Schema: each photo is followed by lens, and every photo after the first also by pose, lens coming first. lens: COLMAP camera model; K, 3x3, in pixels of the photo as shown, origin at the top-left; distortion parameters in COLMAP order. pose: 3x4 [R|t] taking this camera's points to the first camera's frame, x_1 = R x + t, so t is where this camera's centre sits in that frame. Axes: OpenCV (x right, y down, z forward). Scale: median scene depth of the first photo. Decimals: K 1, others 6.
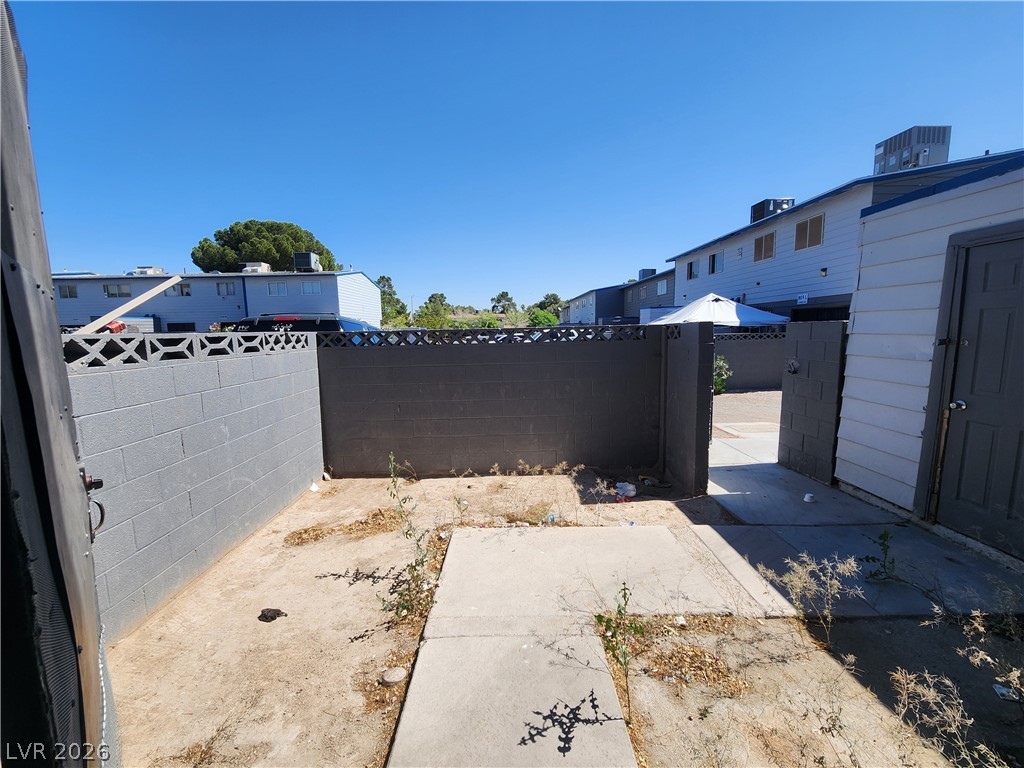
lens RADIAL K [[418.5, 0, 511.5], [0, 418.5, 384.5], [0, 0, 1]] dist [0.000691, -0.001276]
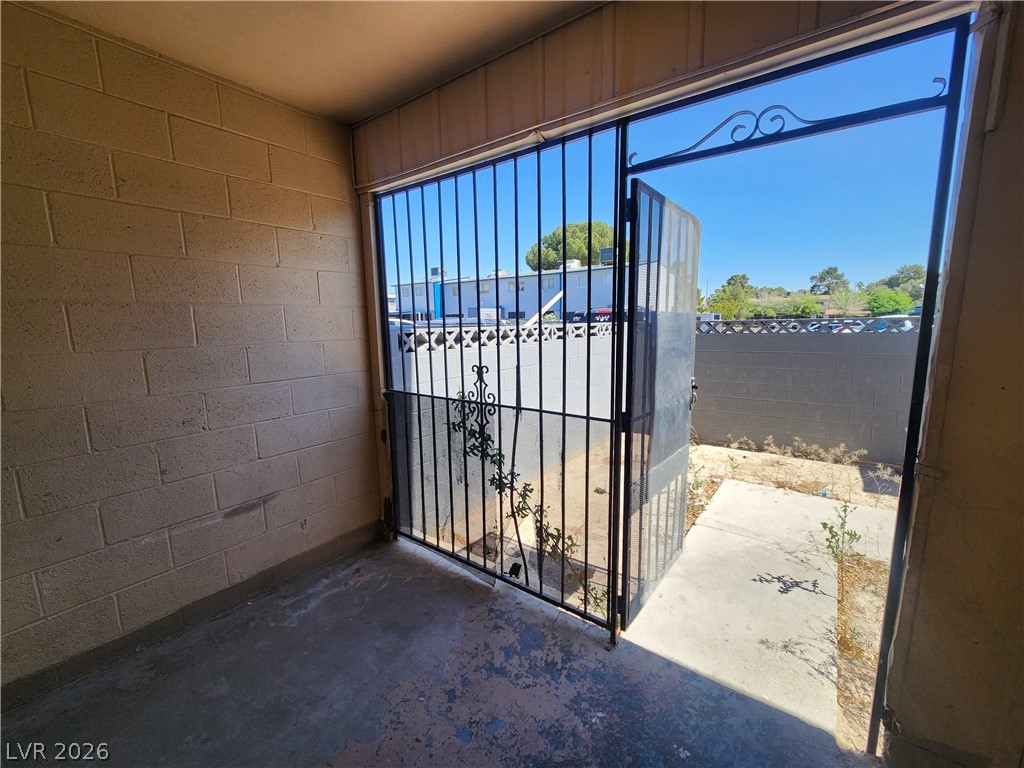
lens RADIAL K [[418.5, 0, 512.9], [0, 418.5, 382.3], [0, 0, 1]] dist [0.000691, -0.001276]
pose [[0.792810, 0.091895, -0.602502, 0.077667], [-0.074560, 0.995766, 0.053766, 0.027114], [0.604891, 0.002296, 0.796305, -0.349484]]
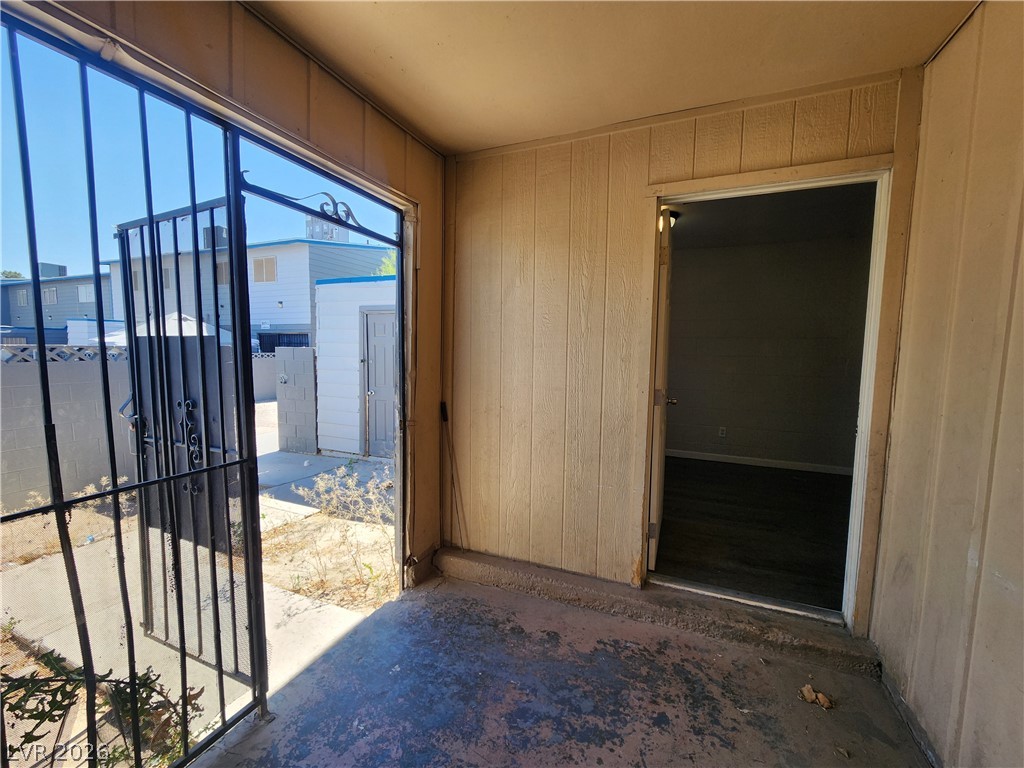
lens RADIAL K [[418.5, 0, 516.1], [0, 418.5, 381.9], [0, 0, 1]] dist [0.000691, -0.001276]
pose [[0.397896, -0.049986, 0.916068, -0.356362], [0.098030, 0.995114, 0.011719, 0.032646], [-0.912178, 0.085139, 0.400852, -0.320377]]
